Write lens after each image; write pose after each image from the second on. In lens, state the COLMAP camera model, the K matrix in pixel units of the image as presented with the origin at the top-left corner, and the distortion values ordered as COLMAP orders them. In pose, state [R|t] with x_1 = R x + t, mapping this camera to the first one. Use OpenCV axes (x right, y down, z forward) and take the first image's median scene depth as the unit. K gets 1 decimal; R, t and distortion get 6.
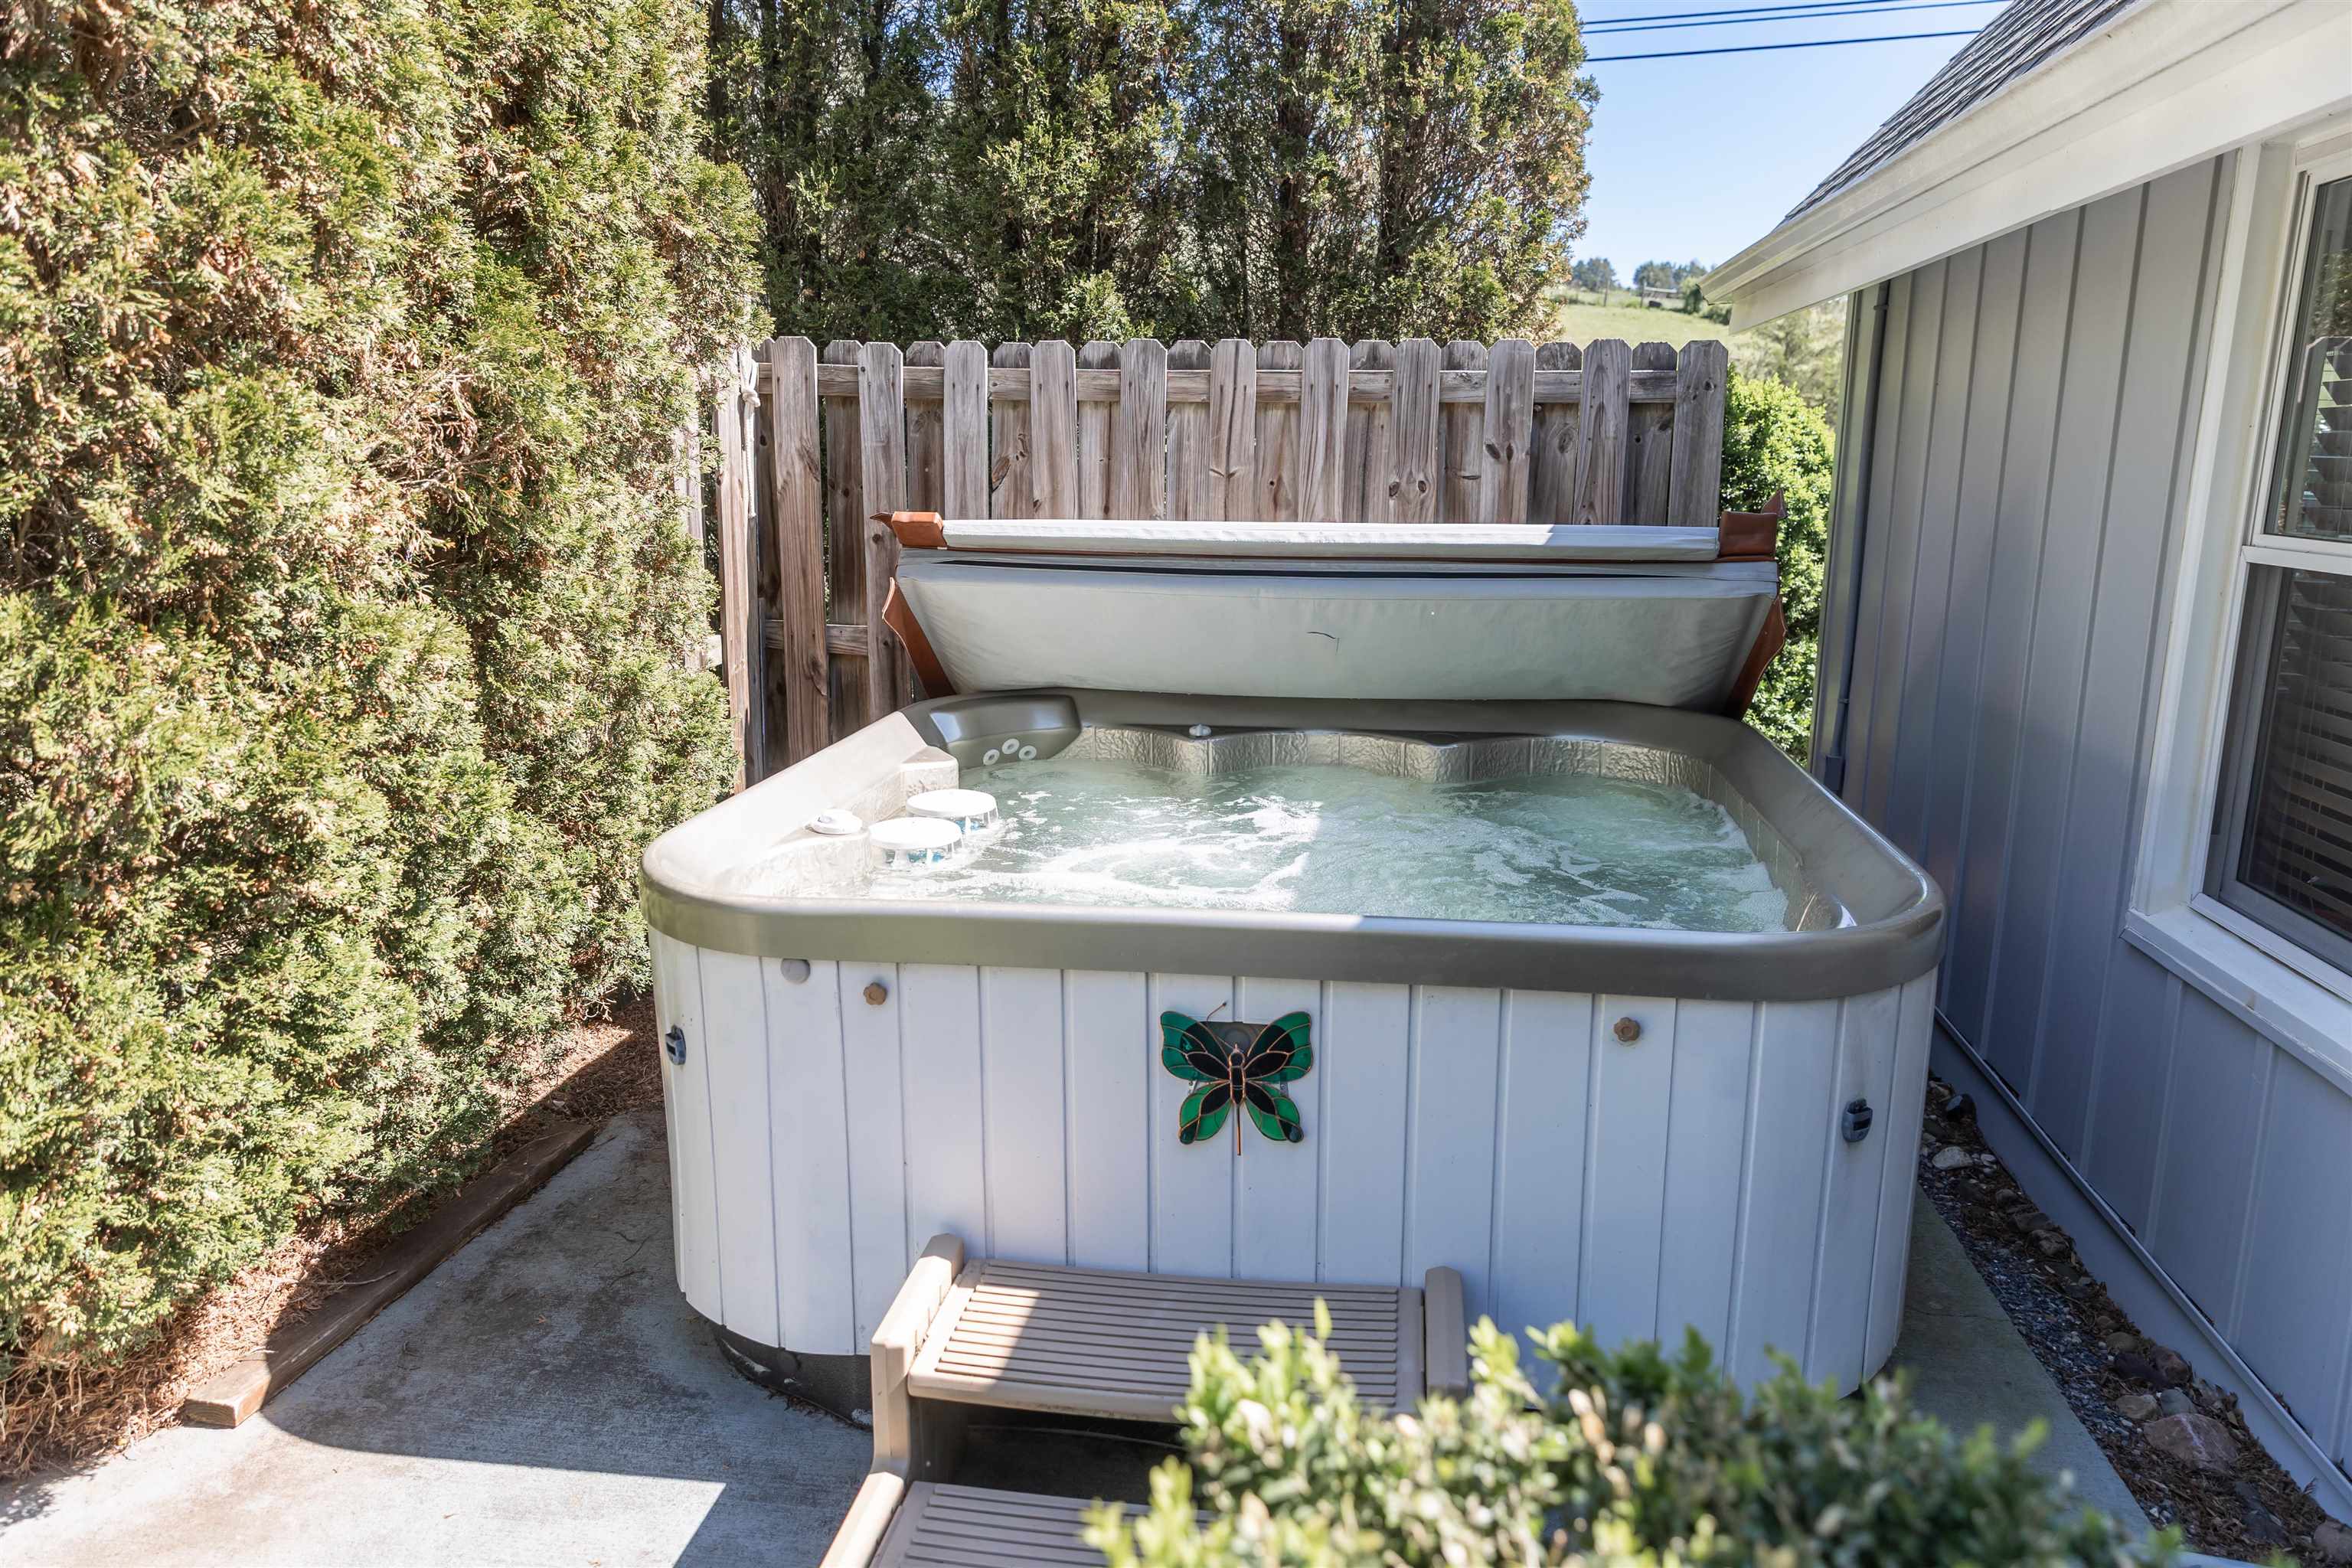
lens RADIAL K [[1582.5, 0, 1167.3], [0, 1582.5, 785.7], [0, 0, 1]] dist [0.016426, -0.007454]
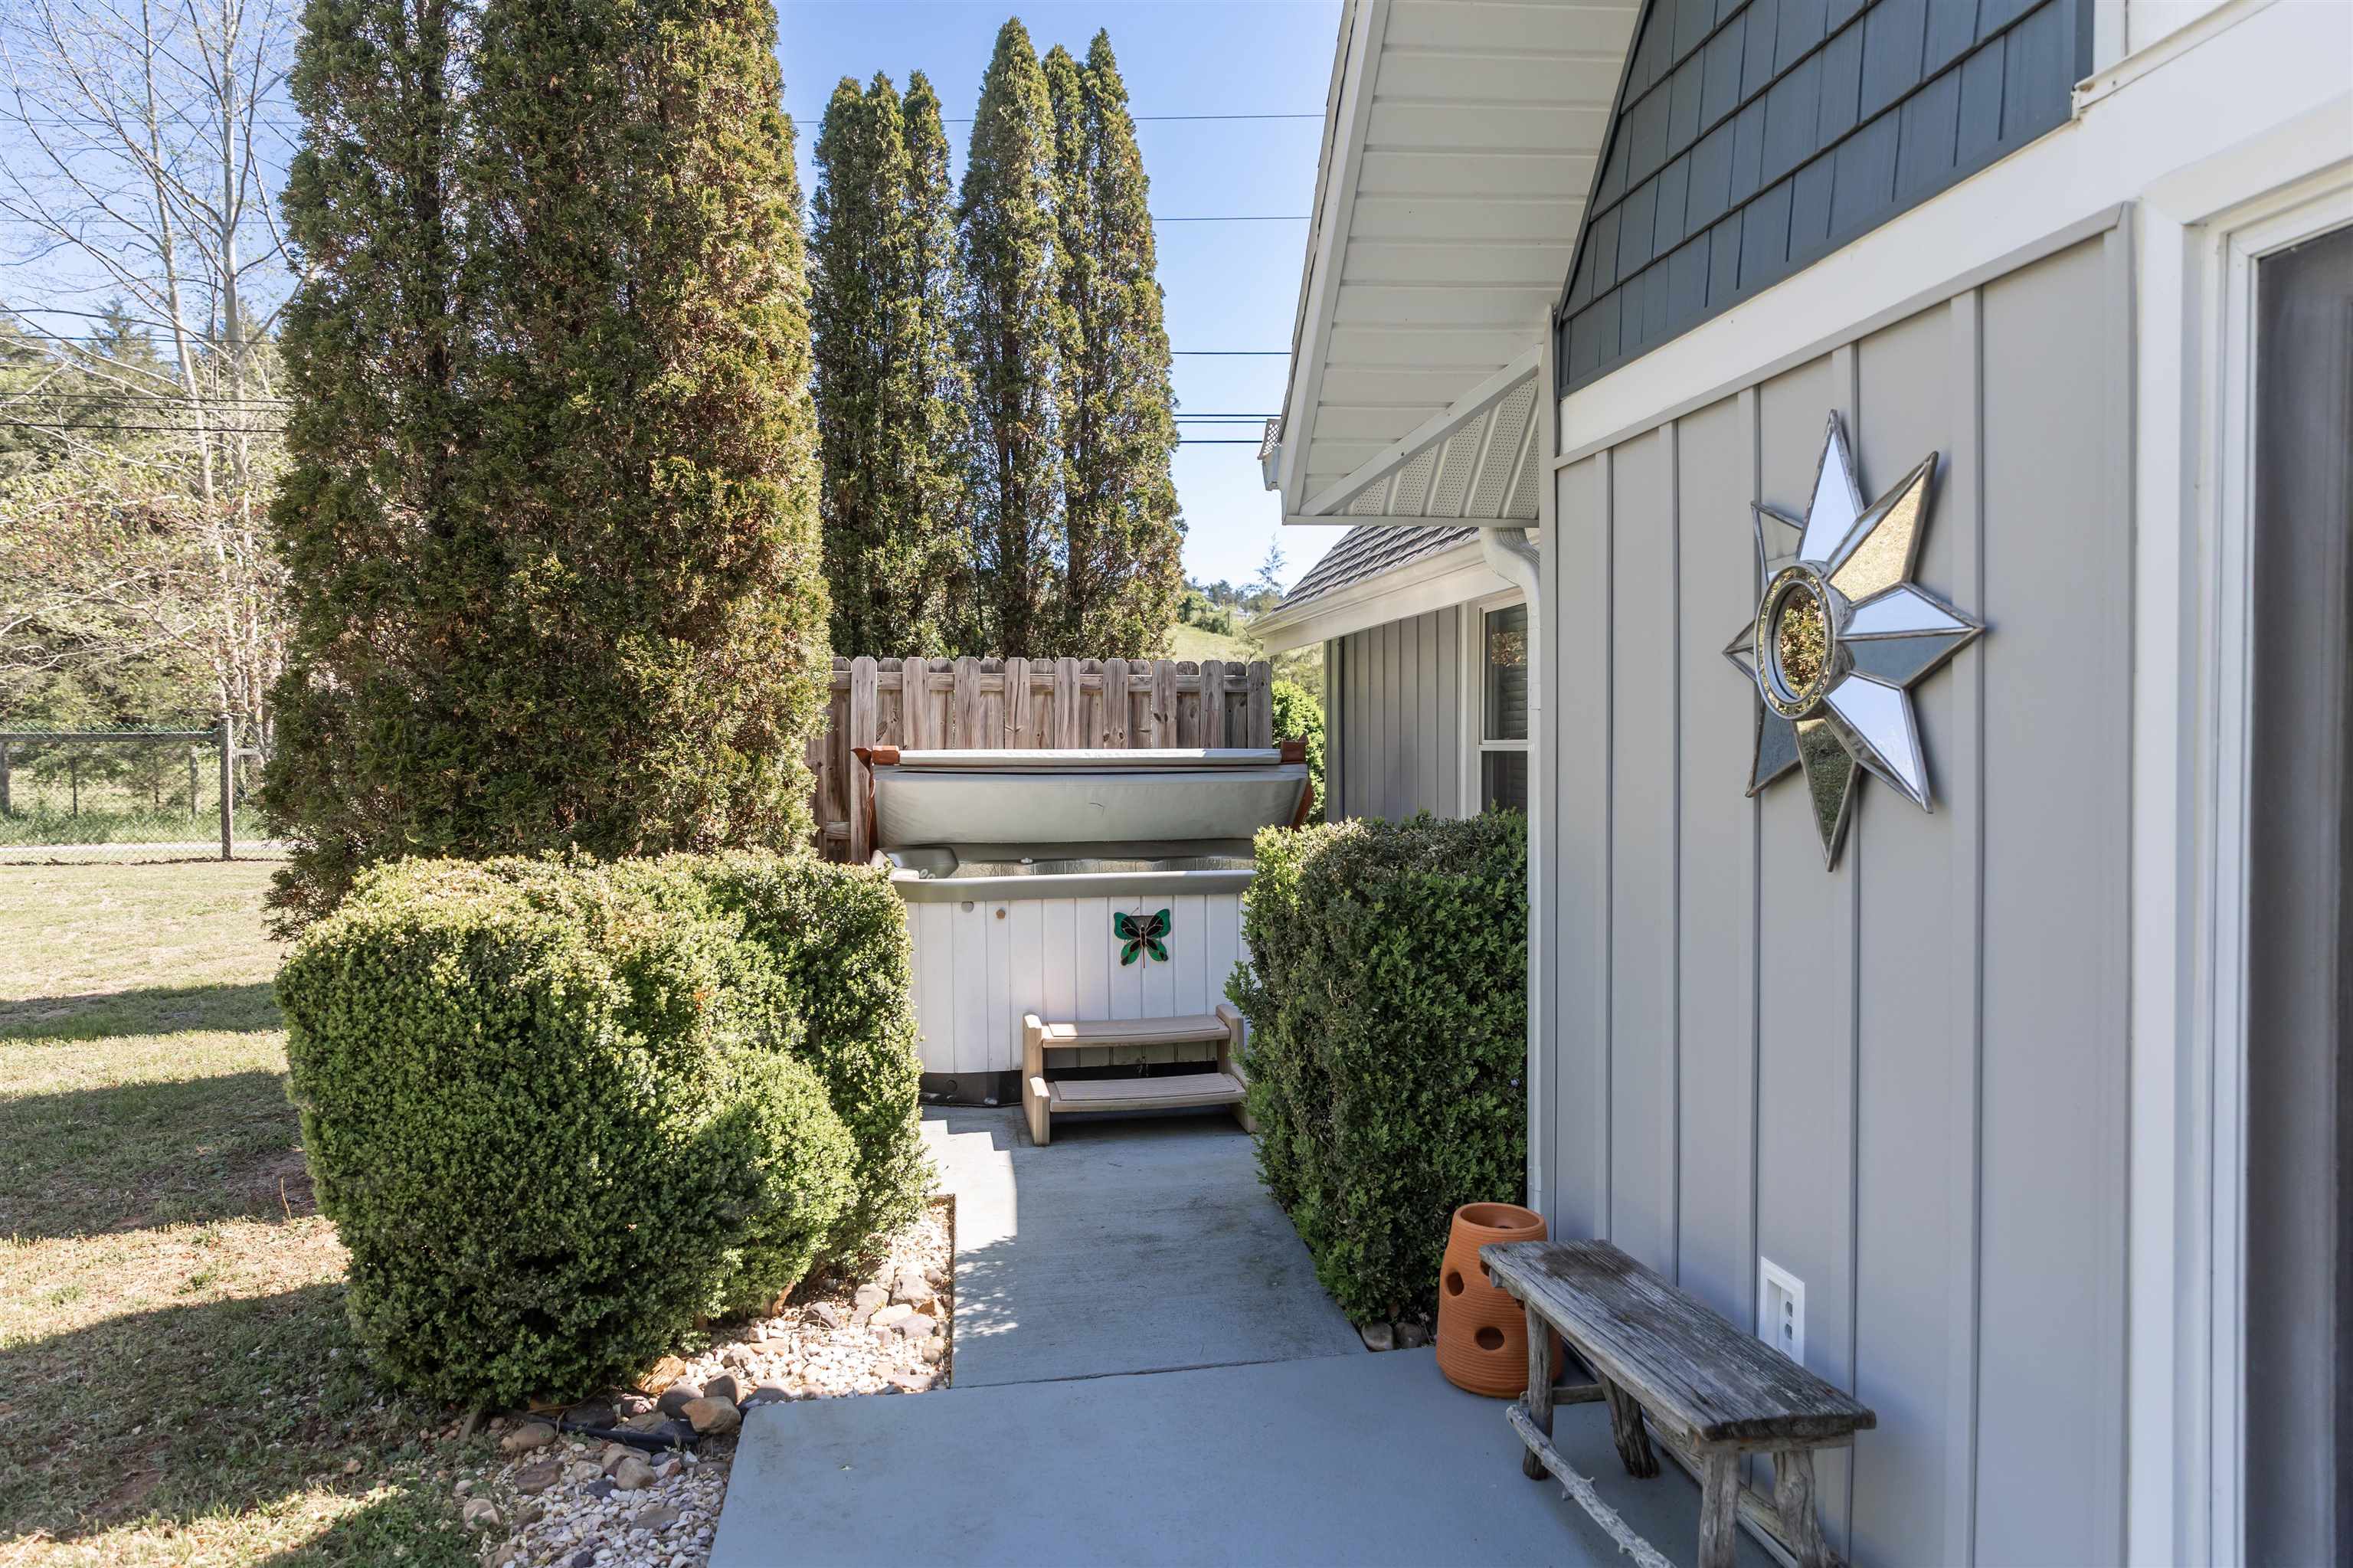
lens RADIAL K [[1643.2, 0, 1186.4], [0, 1643.2, 769.7], [0, 0, 1]] dist [0.030401, -0.028408]
pose [[0.951043, -0.011938, 0.308828, -0.482716], [0.071491, 0.980650, -0.182249, 0.275220], [-0.300676, 0.195405, 0.933494, -1.080210]]
